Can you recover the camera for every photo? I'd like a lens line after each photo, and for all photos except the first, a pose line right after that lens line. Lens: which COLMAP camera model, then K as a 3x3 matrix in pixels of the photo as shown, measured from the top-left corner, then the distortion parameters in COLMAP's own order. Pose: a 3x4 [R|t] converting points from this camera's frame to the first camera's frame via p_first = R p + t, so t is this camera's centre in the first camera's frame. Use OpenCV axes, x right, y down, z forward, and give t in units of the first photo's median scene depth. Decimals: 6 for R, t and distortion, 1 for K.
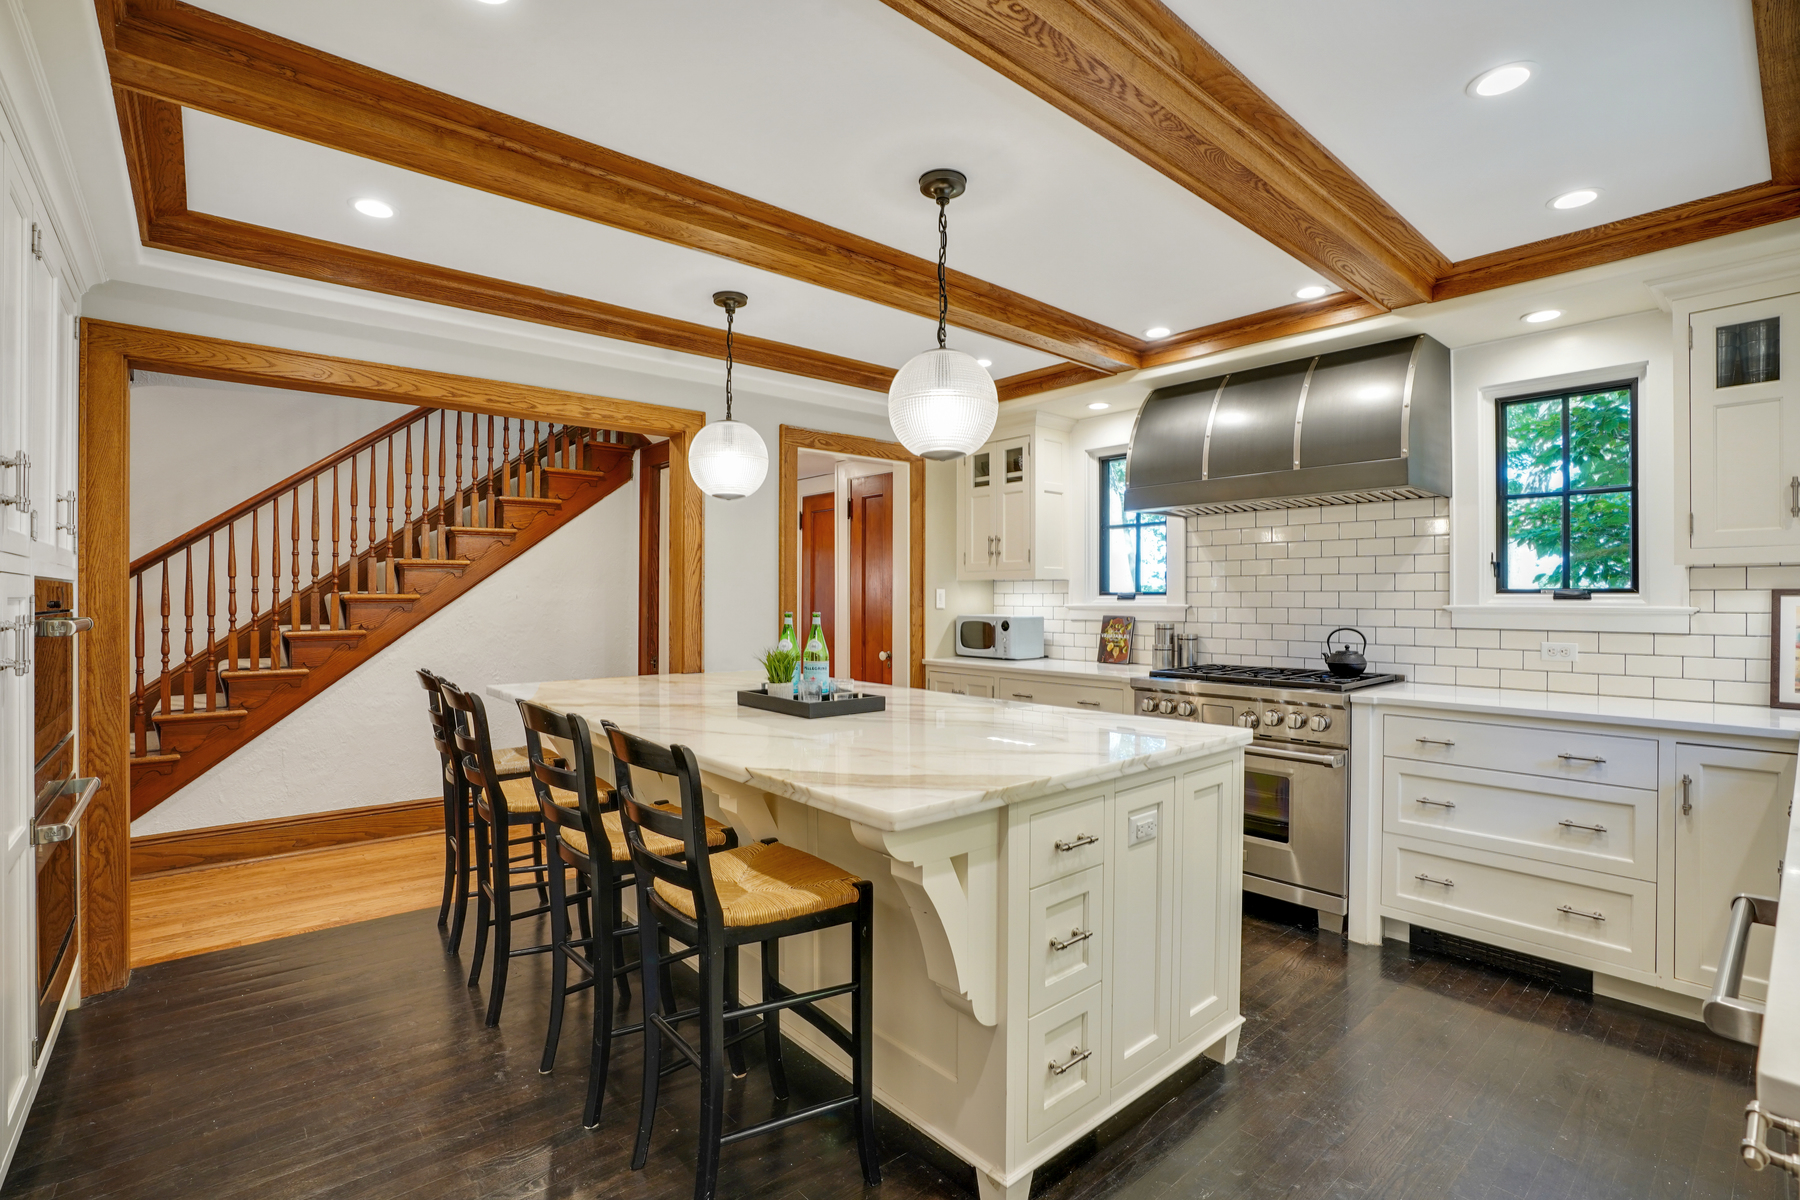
lens RADIAL K [[806.5, 0, 899.0], [0, 806.5, 599.8], [0, 0, 1]] dist [-0.001864, -0.000123]
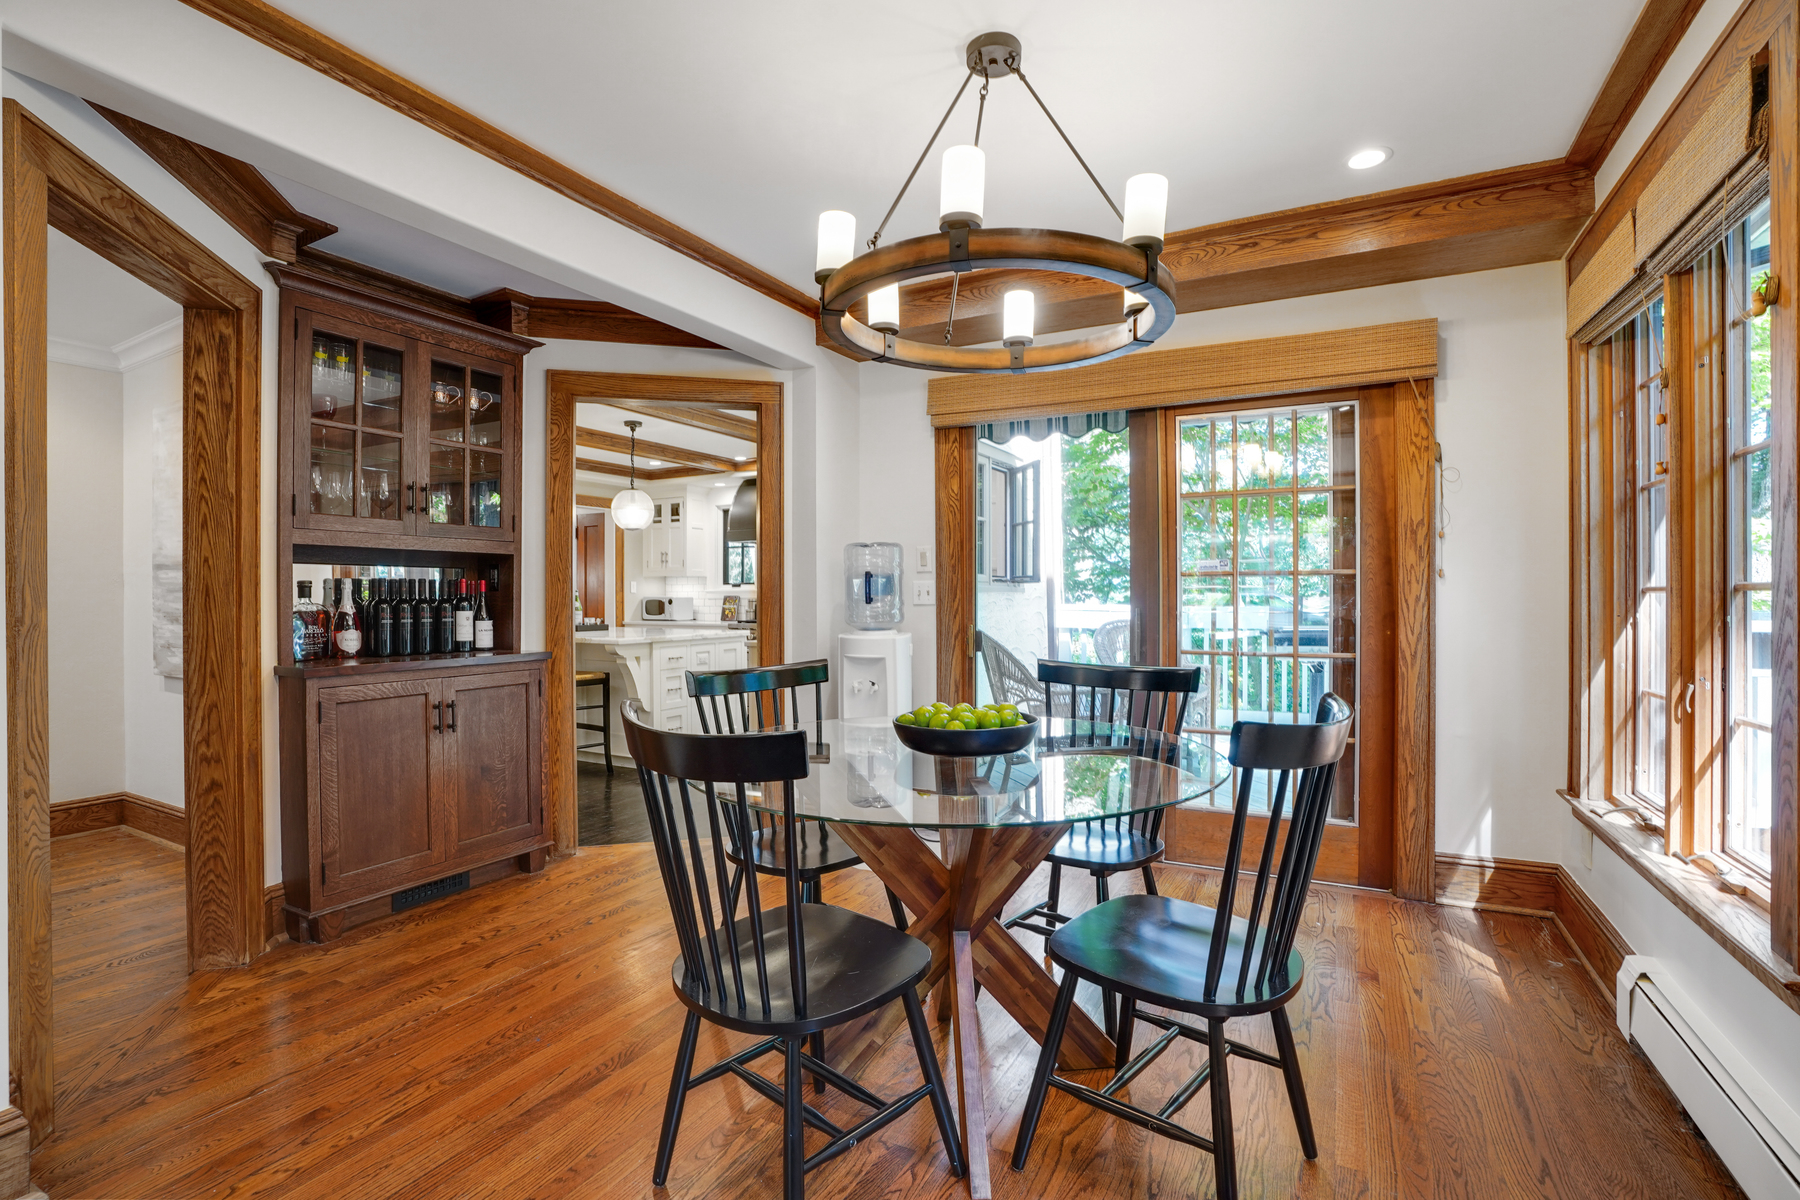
lens RADIAL K [[806.5, 0, 881.6], [0, 806.5, 593.1], [0, 0, 1]] dist [-0.001864, -0.000123]
pose [[0.940089, -0.007263, 0.340852, -0.038898], [0.008047, 0.999967, -0.000888, 0.017730], [-0.340835, 0.003578, 0.940116, -0.856681]]
